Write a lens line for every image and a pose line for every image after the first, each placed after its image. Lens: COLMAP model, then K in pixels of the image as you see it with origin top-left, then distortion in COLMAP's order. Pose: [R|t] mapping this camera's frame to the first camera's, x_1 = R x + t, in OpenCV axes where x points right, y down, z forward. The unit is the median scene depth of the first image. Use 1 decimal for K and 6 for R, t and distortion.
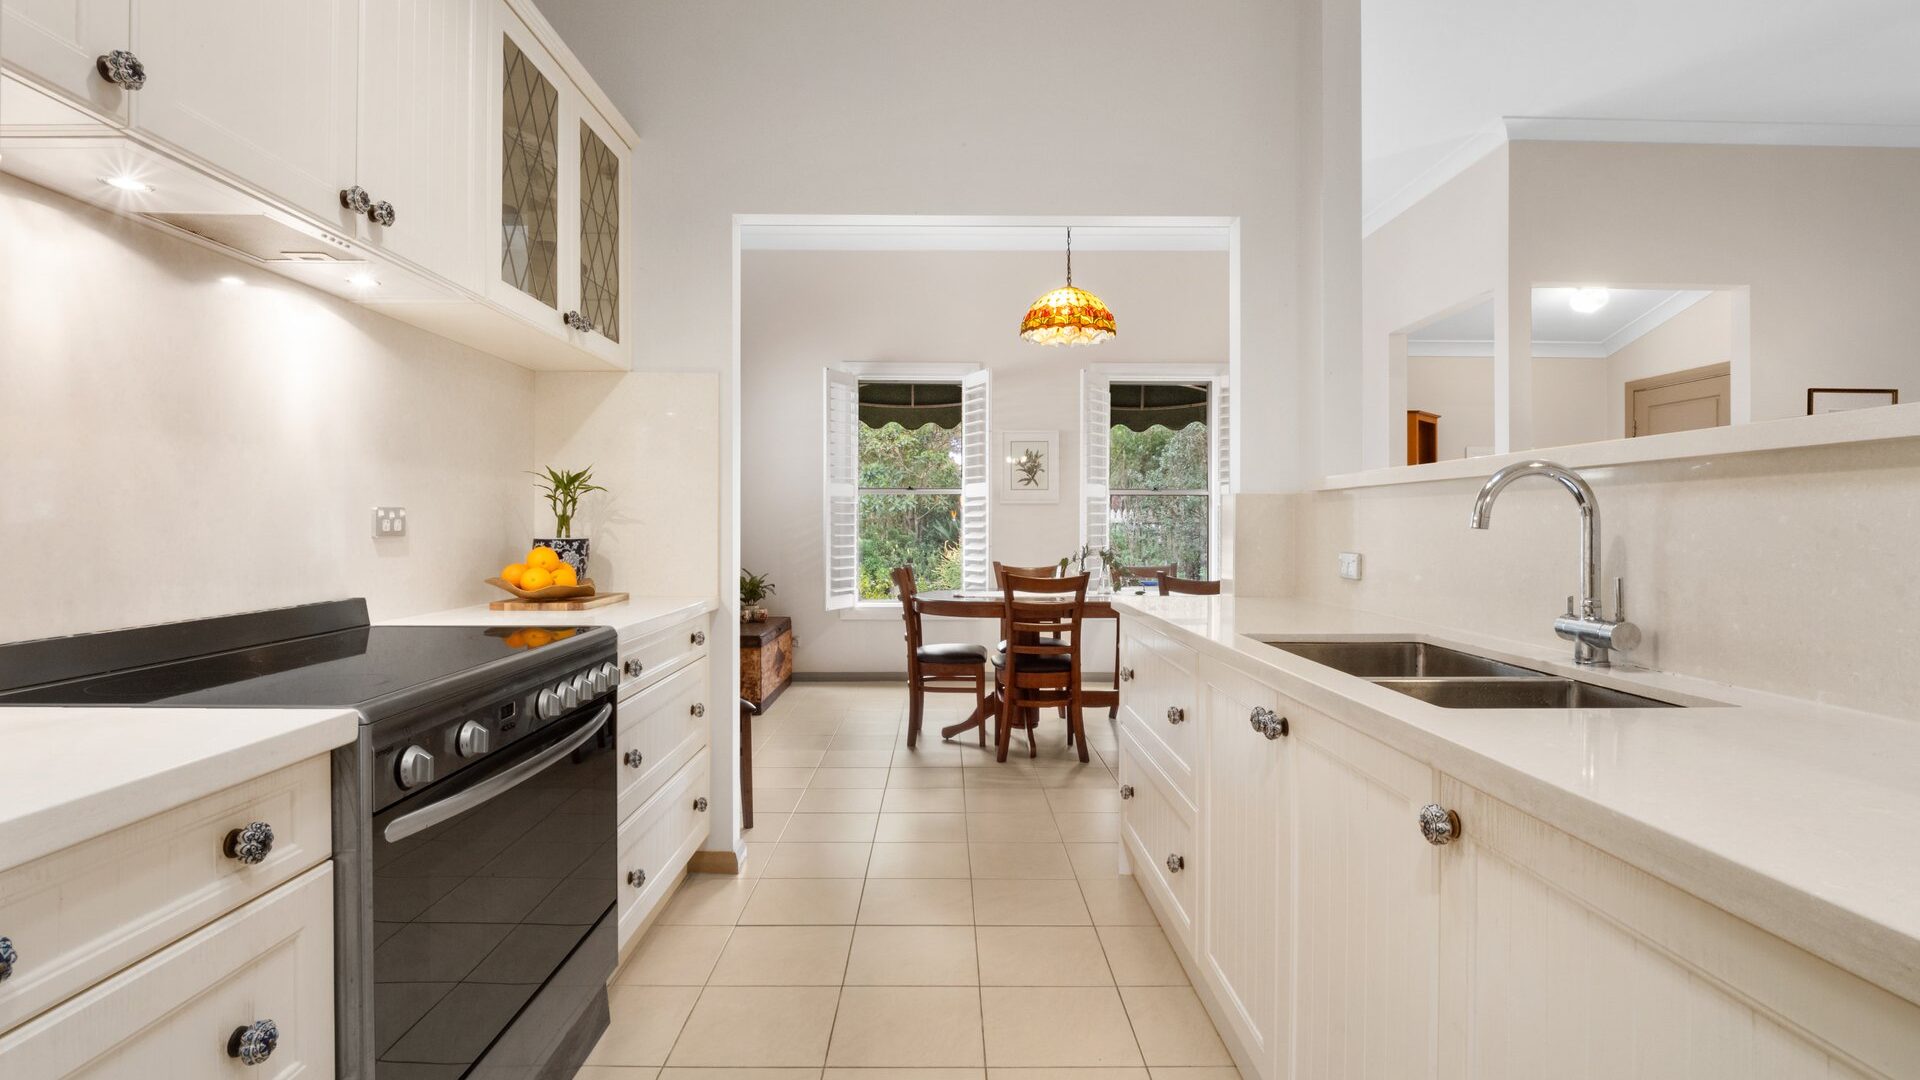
lens RADIAL K [[918.1, 0, 959.3], [0, 918.1, 534.4], [0, 0, 1]] dist [-0.000291, -0.000026]
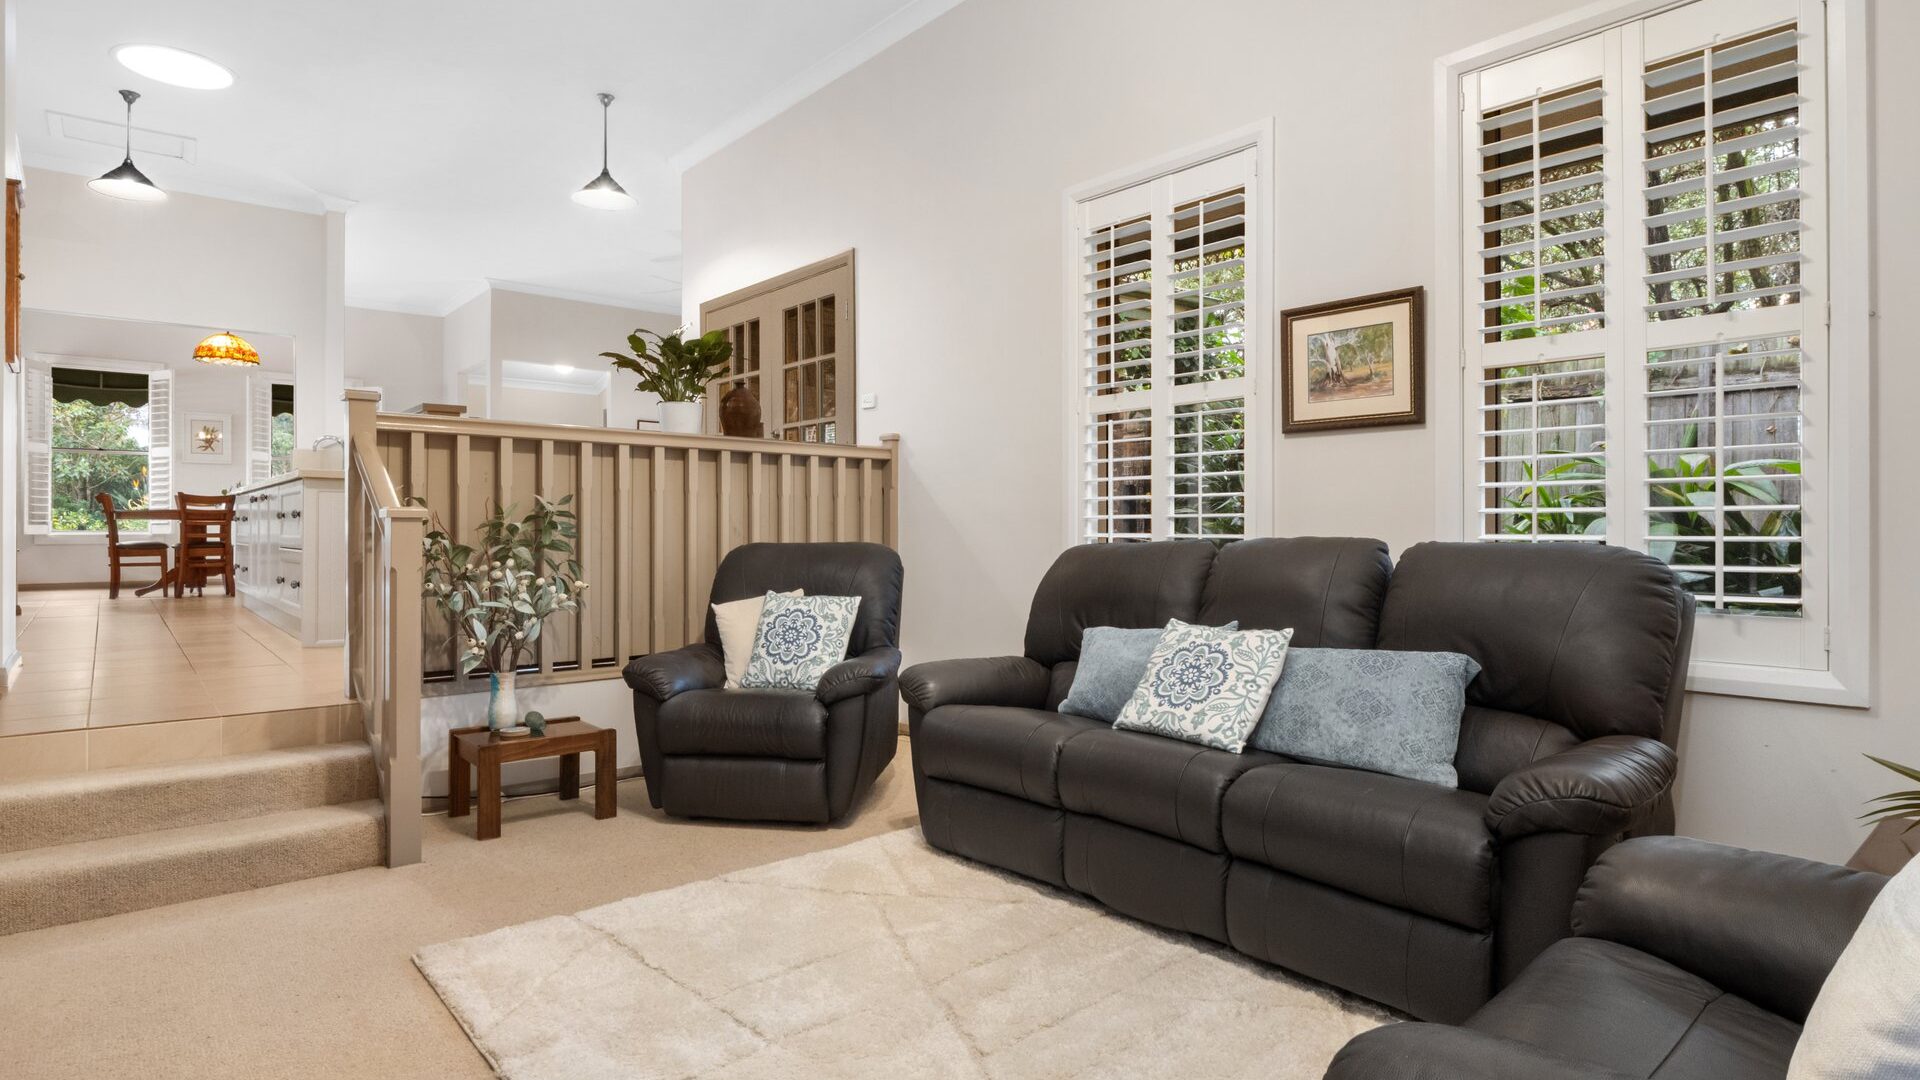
lens RADIAL K [[1005.3, 0, 953.3], [0, 1005.3, 533.9], [0, 0, 1]] dist [-0.012165, -0.000917]
pose [[0.772850, -0.001972, 0.634586, -0.014083], [0.005342, 0.999980, -0.003399, 0.093591], [-0.634566, 0.006017, 0.772845, -1.015175]]
